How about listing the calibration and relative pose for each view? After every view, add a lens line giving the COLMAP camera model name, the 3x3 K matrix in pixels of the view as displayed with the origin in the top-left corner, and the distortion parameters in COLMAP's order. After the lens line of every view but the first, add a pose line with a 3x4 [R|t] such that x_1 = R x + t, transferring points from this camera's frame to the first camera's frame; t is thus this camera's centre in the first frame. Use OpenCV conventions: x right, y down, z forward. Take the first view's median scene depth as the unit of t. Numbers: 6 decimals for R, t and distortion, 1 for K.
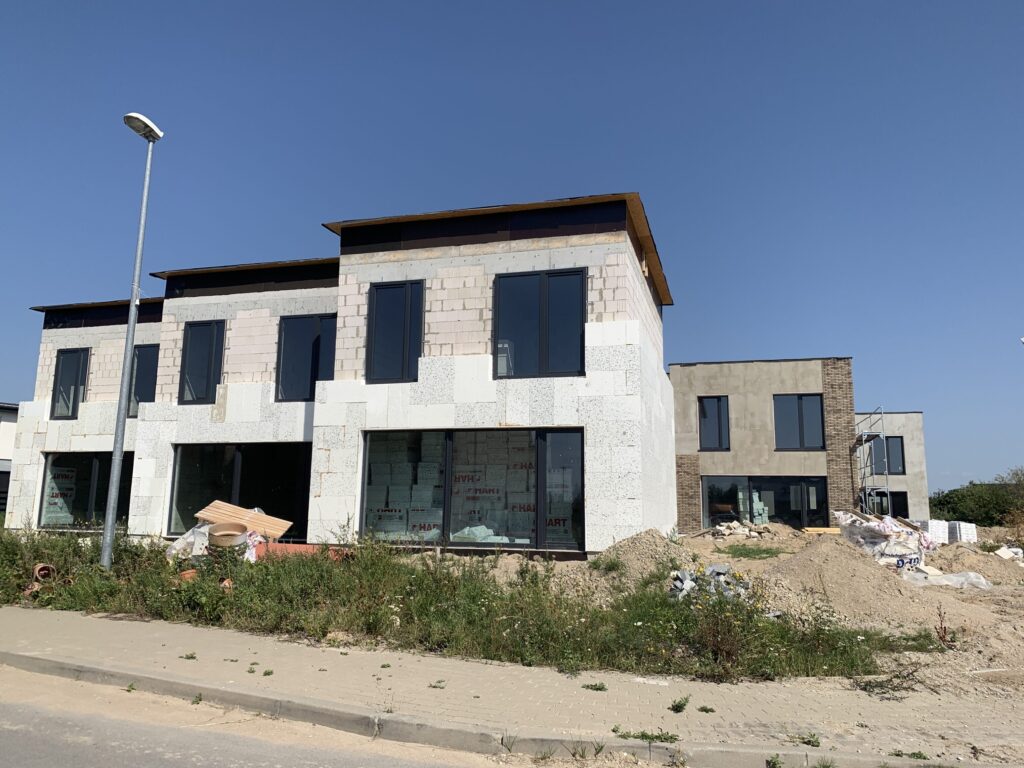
lens RADIAL K [[779.8, 0, 512.0], [0, 779.8, 384.0], [0, 0, 1]] dist [-0.025379, 0.003770]
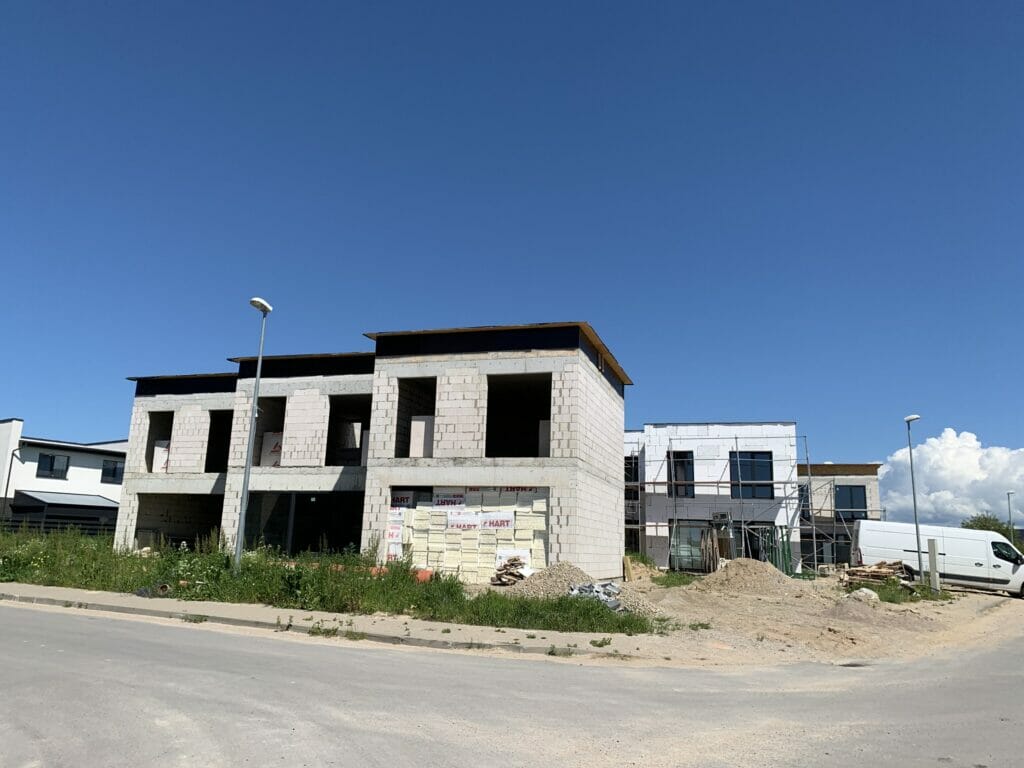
lens RADIAL K [[746.9, 0, 516.9], [0, 746.9, 383.1], [0, 0, 1]] dist [-0.002549, -0.006117]
pose [[0.999797, 0.014744, -0.013709, 0.048285], [-0.015451, 0.998474, -0.053013, -0.053373], [0.012907, 0.053214, 0.998500, -0.311042]]
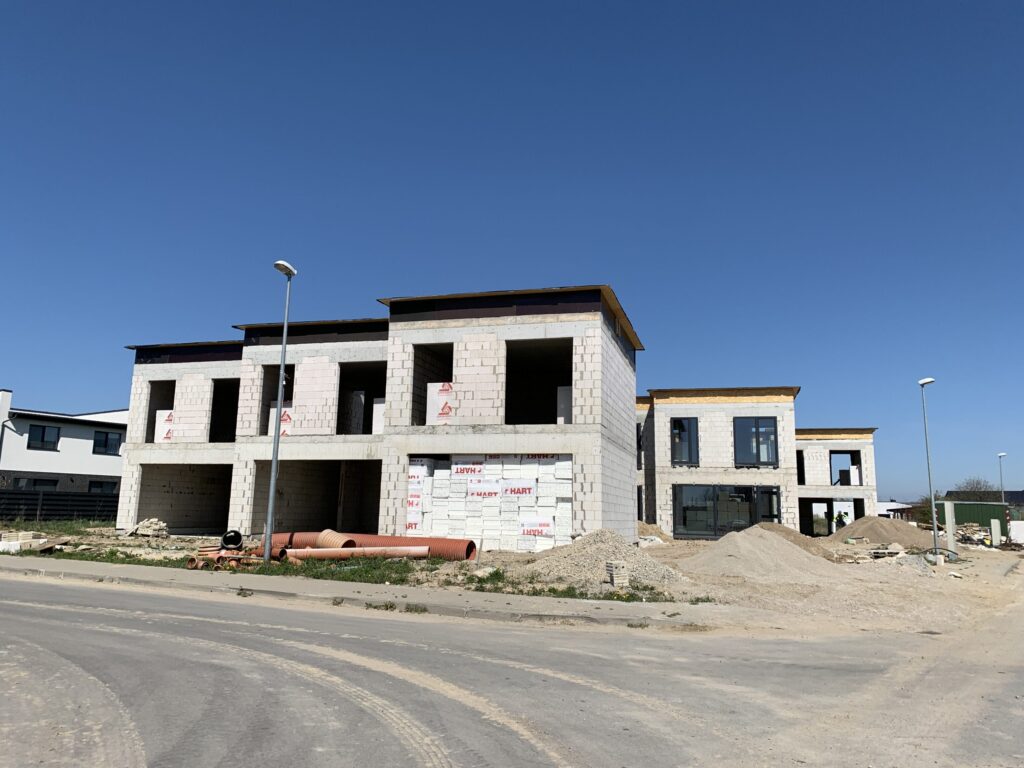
lens RADIAL K [[746.9, 0, 516.9], [0, 746.9, 383.1], [0, 0, 1]] dist [-0.002549, -0.006117]
pose [[0.999939, 0.008035, 0.007630, -0.009947], [-0.007962, 0.999922, -0.009630, -0.051053], [-0.007707, 0.009569, 0.999925, -0.287730]]
